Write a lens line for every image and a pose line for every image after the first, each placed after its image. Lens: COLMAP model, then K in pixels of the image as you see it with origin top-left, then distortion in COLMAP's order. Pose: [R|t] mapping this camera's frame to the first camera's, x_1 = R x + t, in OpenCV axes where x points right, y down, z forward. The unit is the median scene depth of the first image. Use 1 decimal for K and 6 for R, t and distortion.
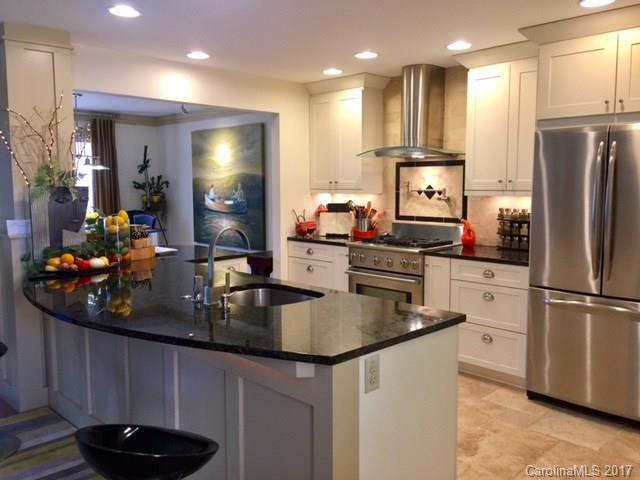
lens RADIAL K [[542.7, 0, 321.5], [0, 542.7, 237.4], [0, 0, 1]] dist [0.034651, -0.031516]
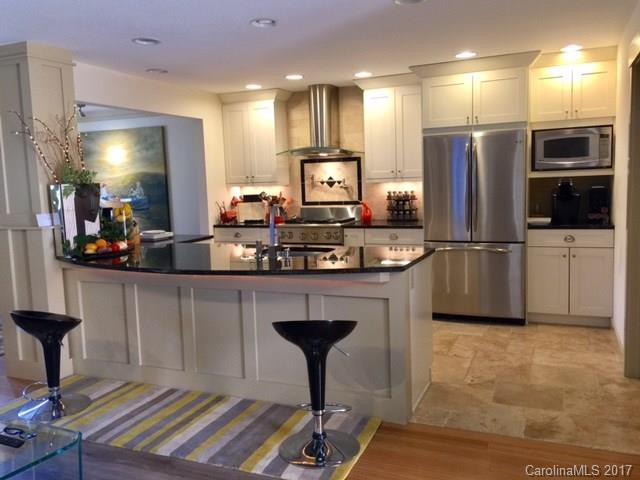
lens RADIAL K [[542.7, 0, 324.6], [0, 542.7, 240.3], [0, 0, 1]] dist [0.034651, -0.031516]
pose [[0.927419, -0.070791, 0.367264, -0.293015], [0.068441, 0.997466, 0.019435, 0.027827], [-0.367709, 0.007112, 0.929914, -0.190642]]
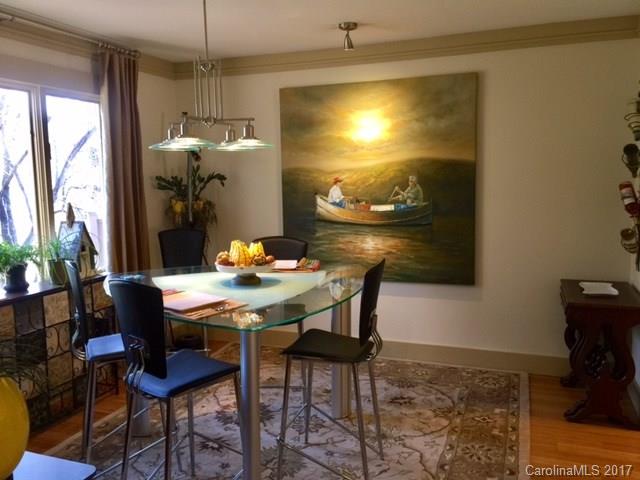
lens RADIAL K [[542.7, 0, 323.7], [0, 542.7, 236.9], [0, 0, 1]] dist [0.034651, -0.031516]
pose [[0.913922, -0.066151, 0.400463, -0.666005], [0.060582, 0.997810, 0.026565, -0.073794], [-0.401343, -0.000017, 0.915928, 0.675152]]
